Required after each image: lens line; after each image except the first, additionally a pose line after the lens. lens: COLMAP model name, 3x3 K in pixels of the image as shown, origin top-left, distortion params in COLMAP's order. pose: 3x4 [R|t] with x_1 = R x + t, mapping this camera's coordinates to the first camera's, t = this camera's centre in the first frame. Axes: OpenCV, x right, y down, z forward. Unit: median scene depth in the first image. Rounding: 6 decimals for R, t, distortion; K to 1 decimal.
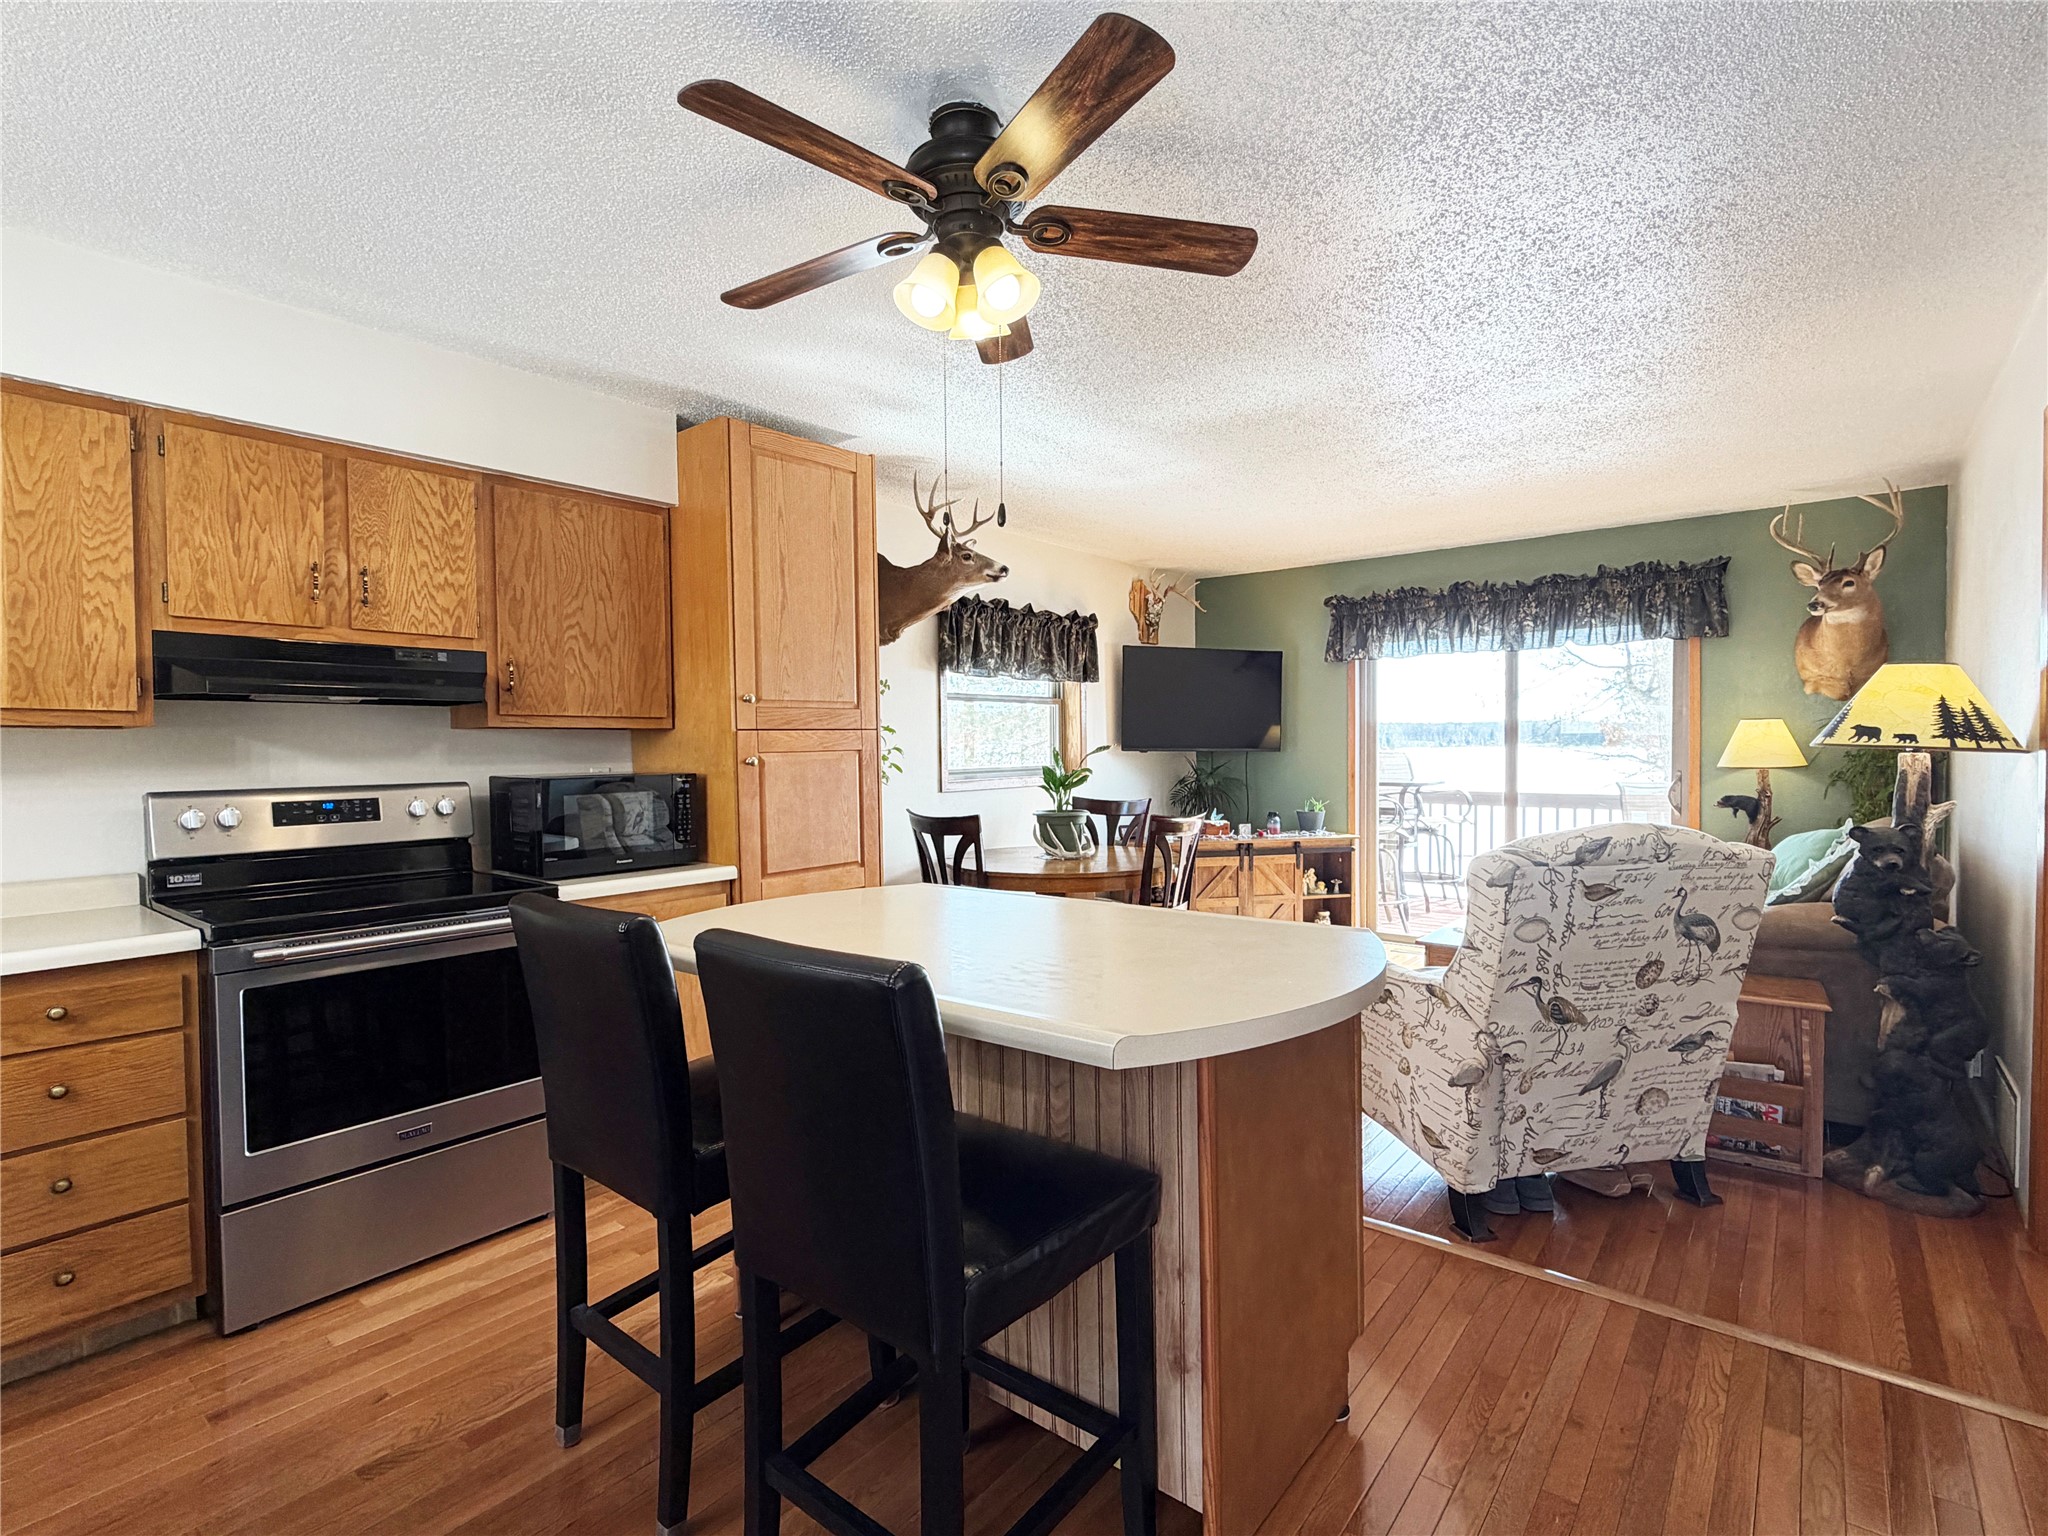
lens RADIAL K [[948.4, 0, 996.2], [0, 948.4, 772.2], [0, 0, 1]] dist [-0.000635, -0.000876]
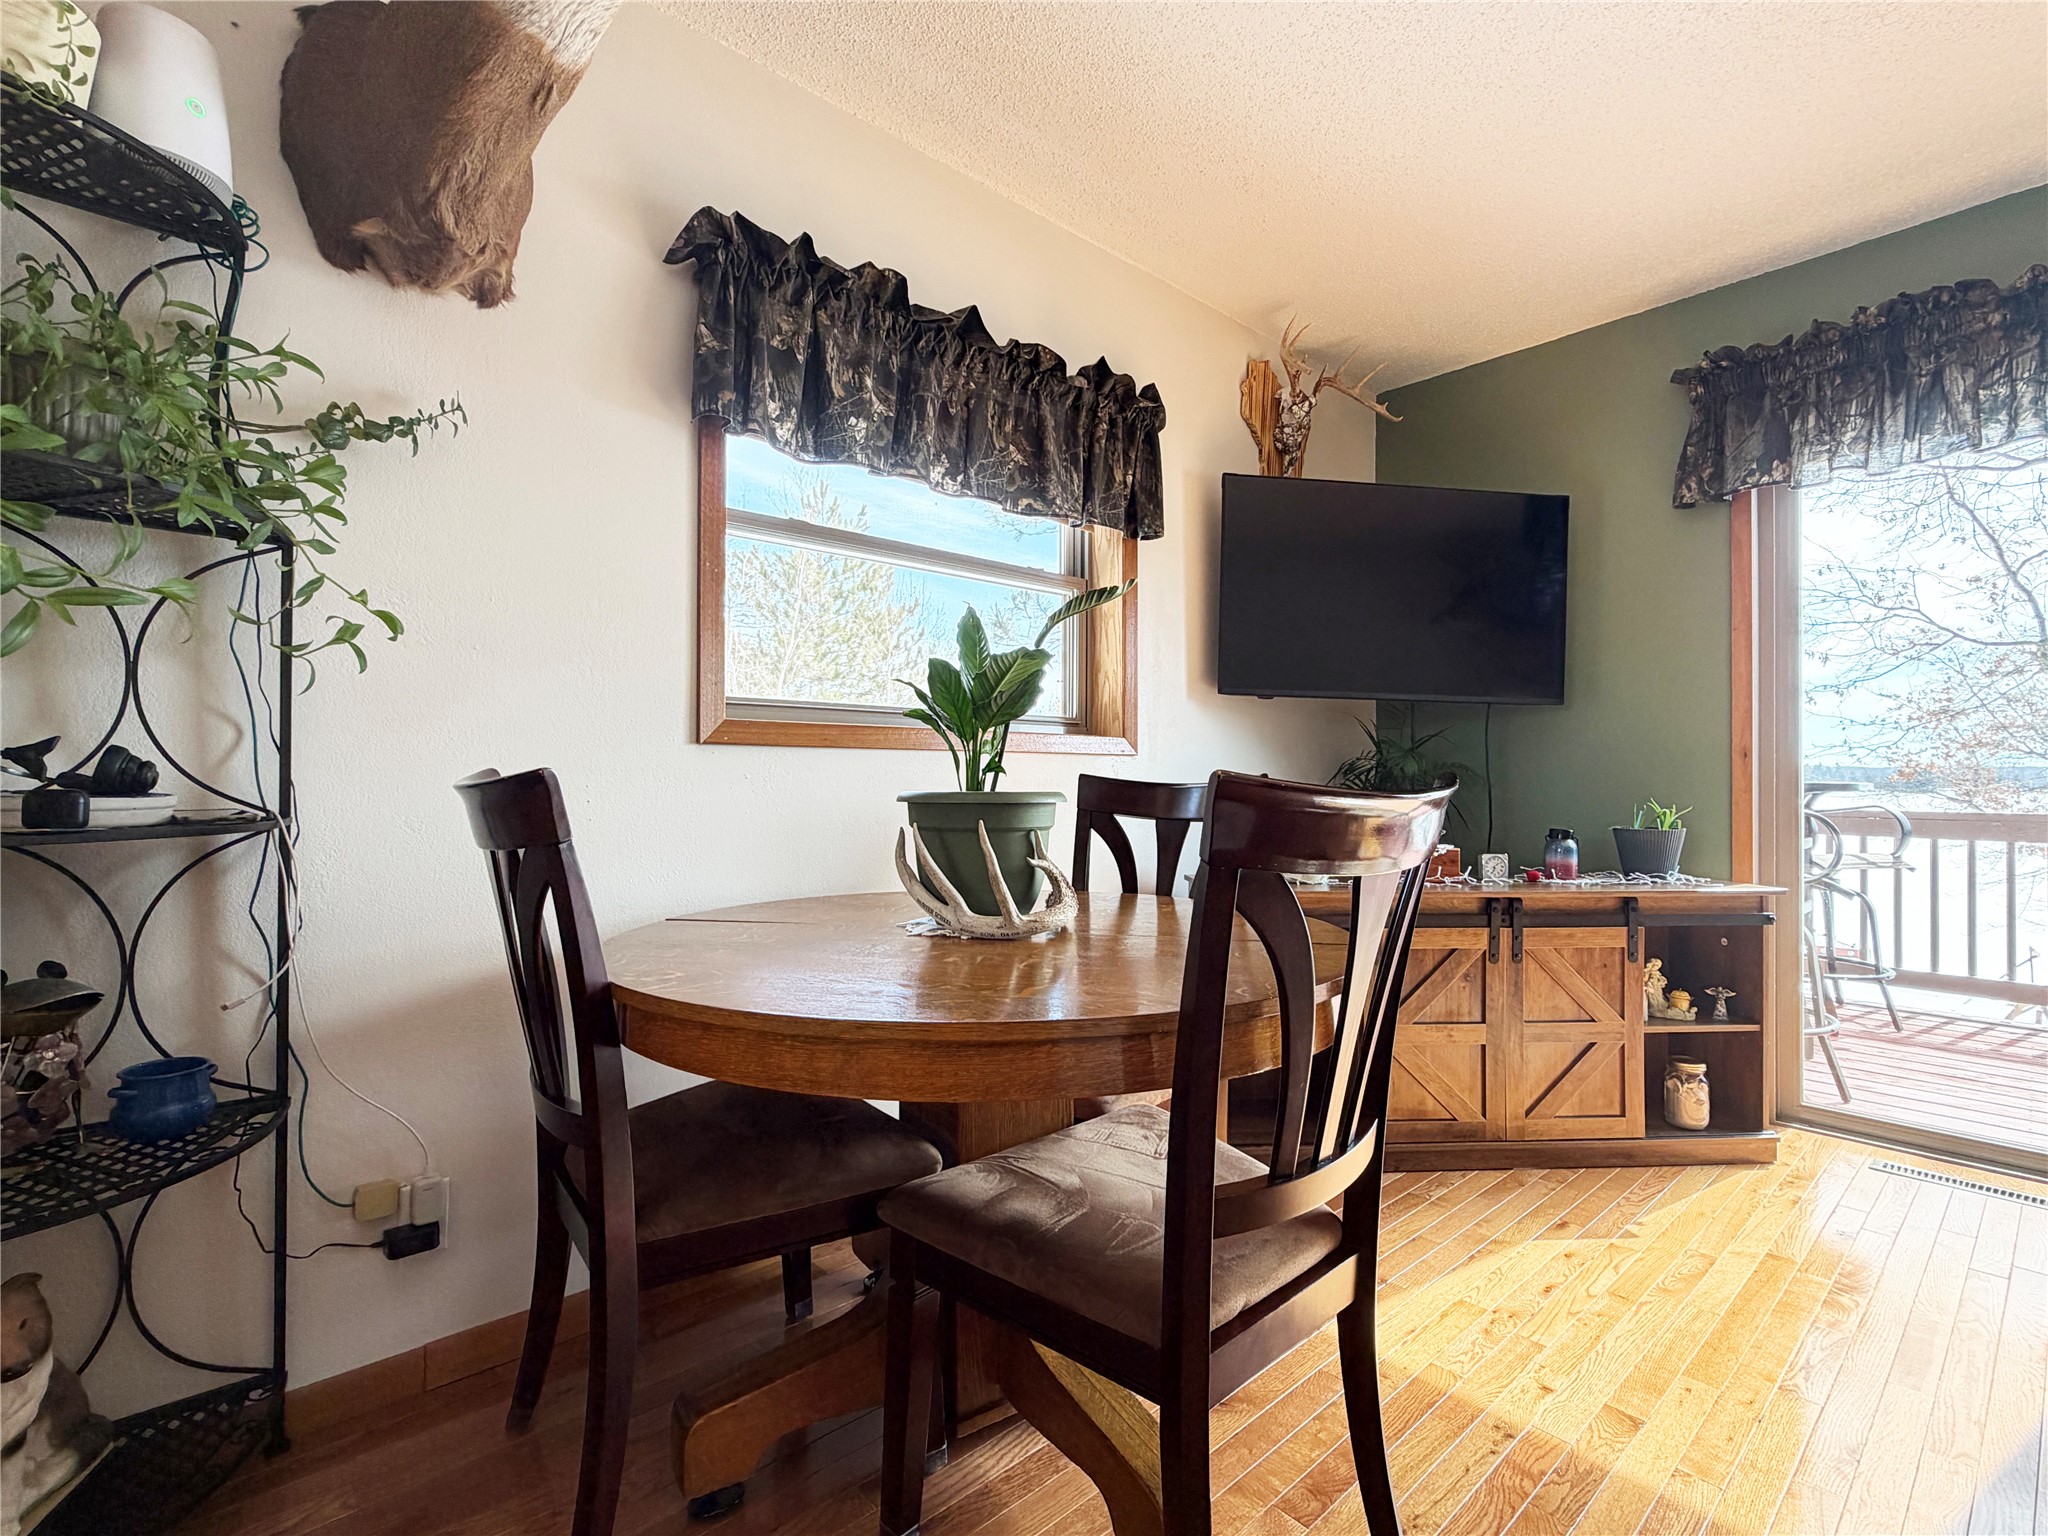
lens RADIAL K [[948.4, 0, 1022.4], [0, 948.4, 770.6], [0, 0, 1]] dist [-0.000635, -0.000876]
pose [[0.990429, 0.013462, -0.137364, 0.146124], [-0.018688, 0.999147, -0.036825, 0.051293], [0.136751, 0.039039, 0.989836, 0.753487]]
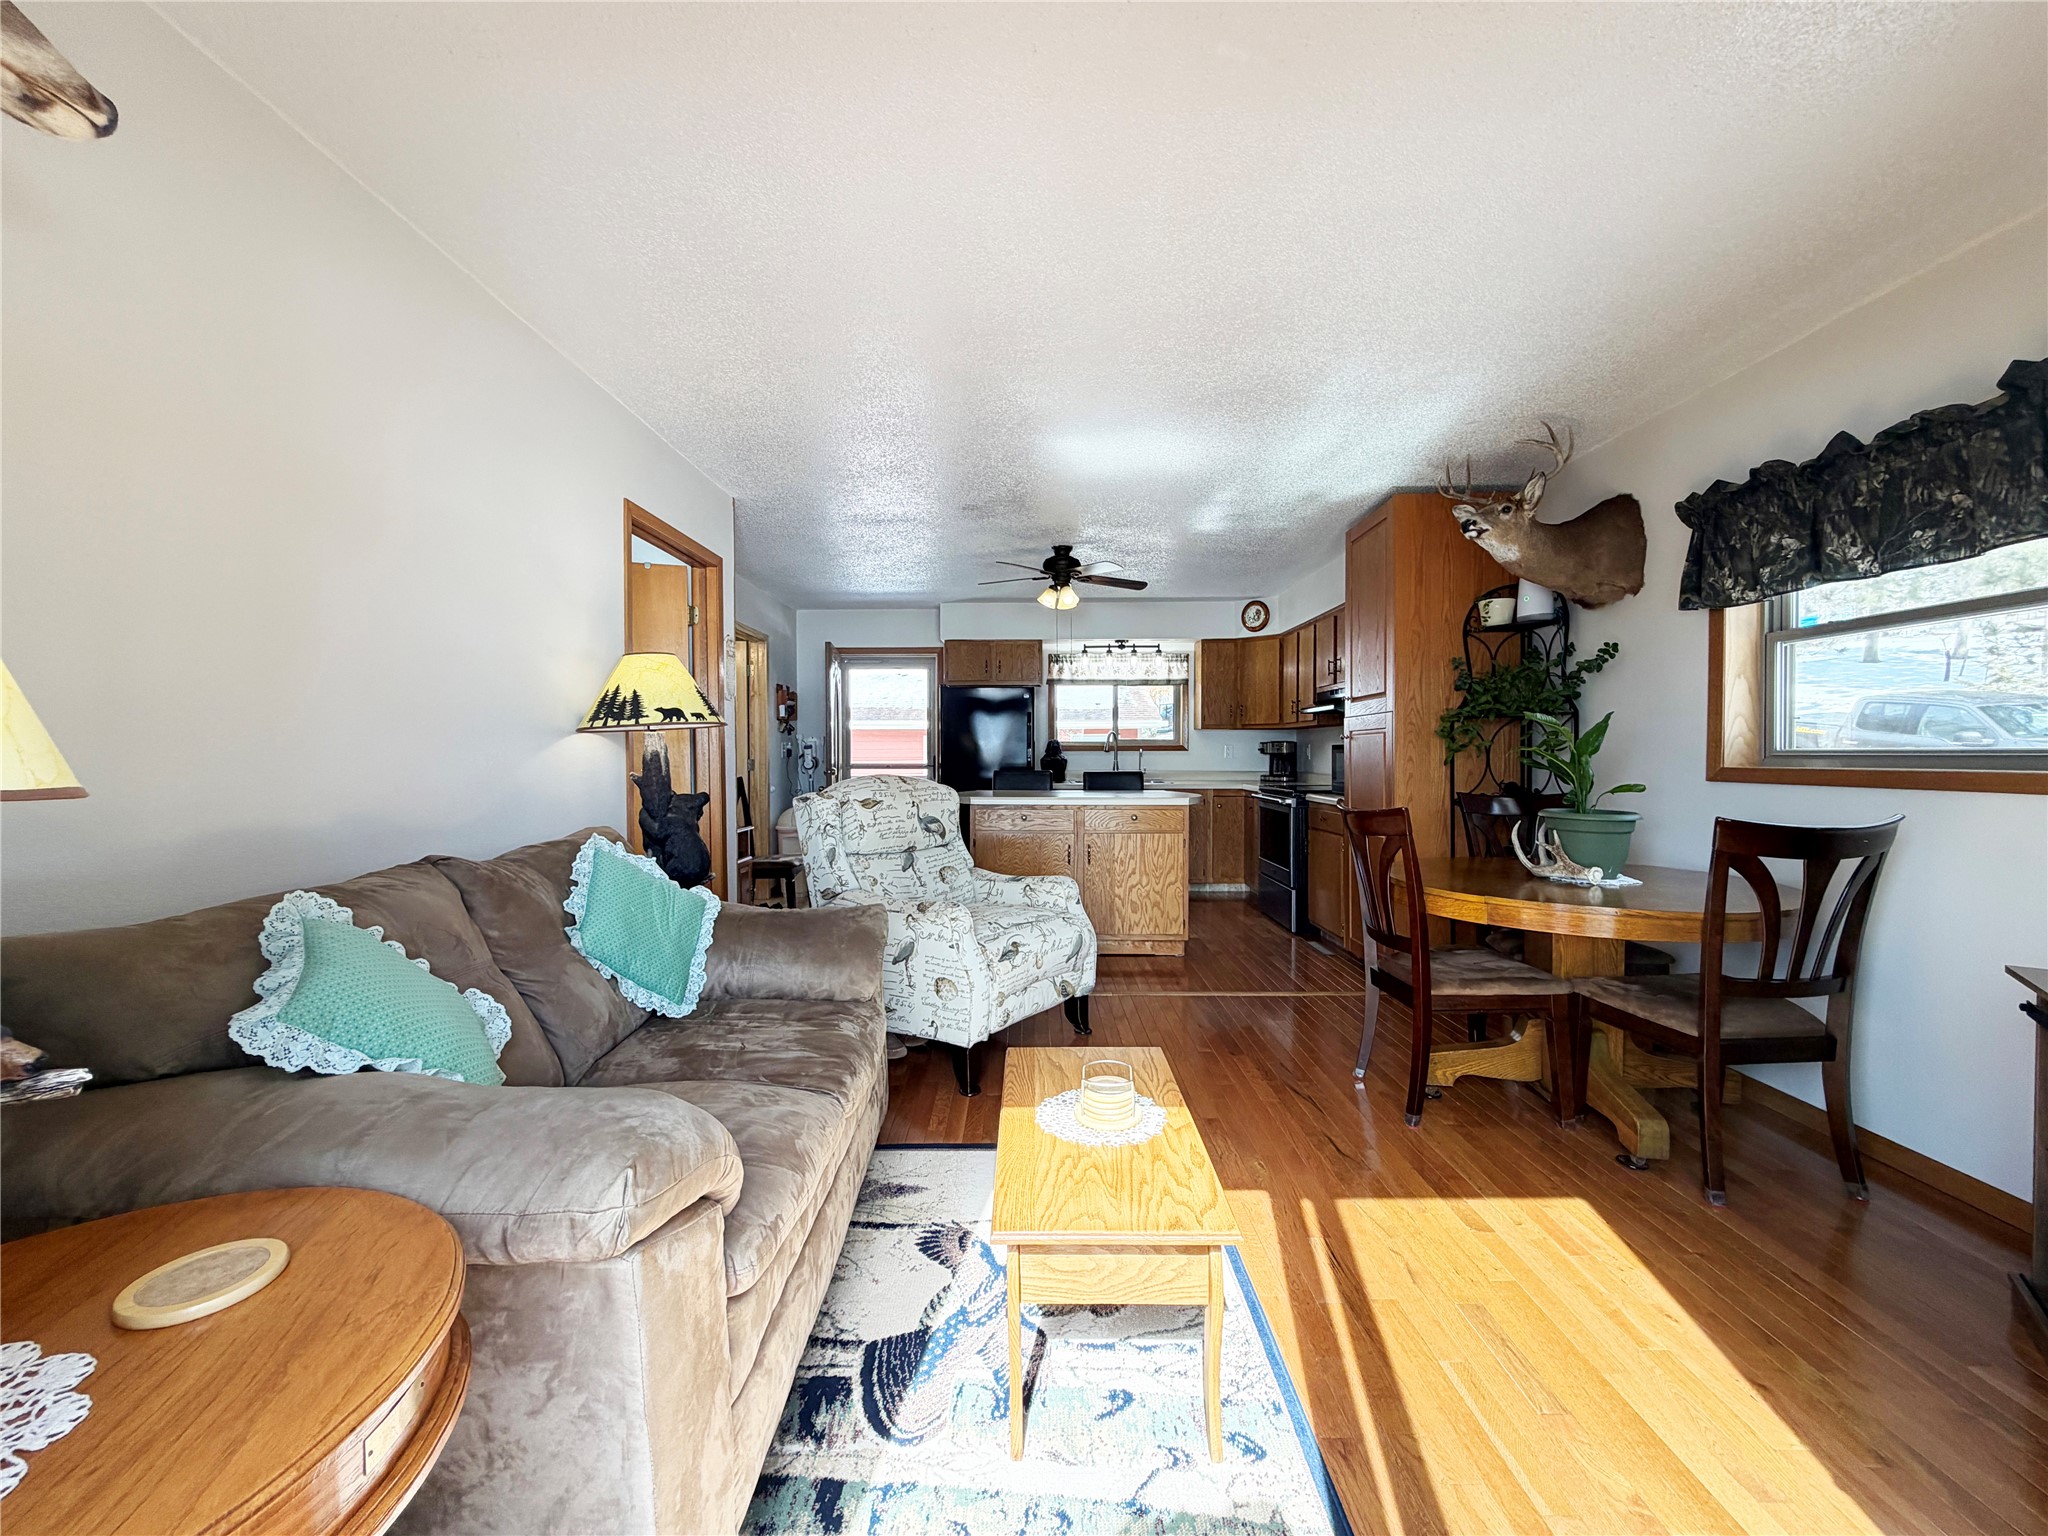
lens RADIAL K [[813.2, 0, 1017.0], [0, 813.2, 769.4], [0, 0, 1]] dist [0.000613, -0.000791]
pose [[-0.768464, 0.028312, -0.639266, 0.839816], [-0.004819, 0.998736, 0.050024, -0.017906], [0.639875, 0.041522, -0.767357, 1.333066]]
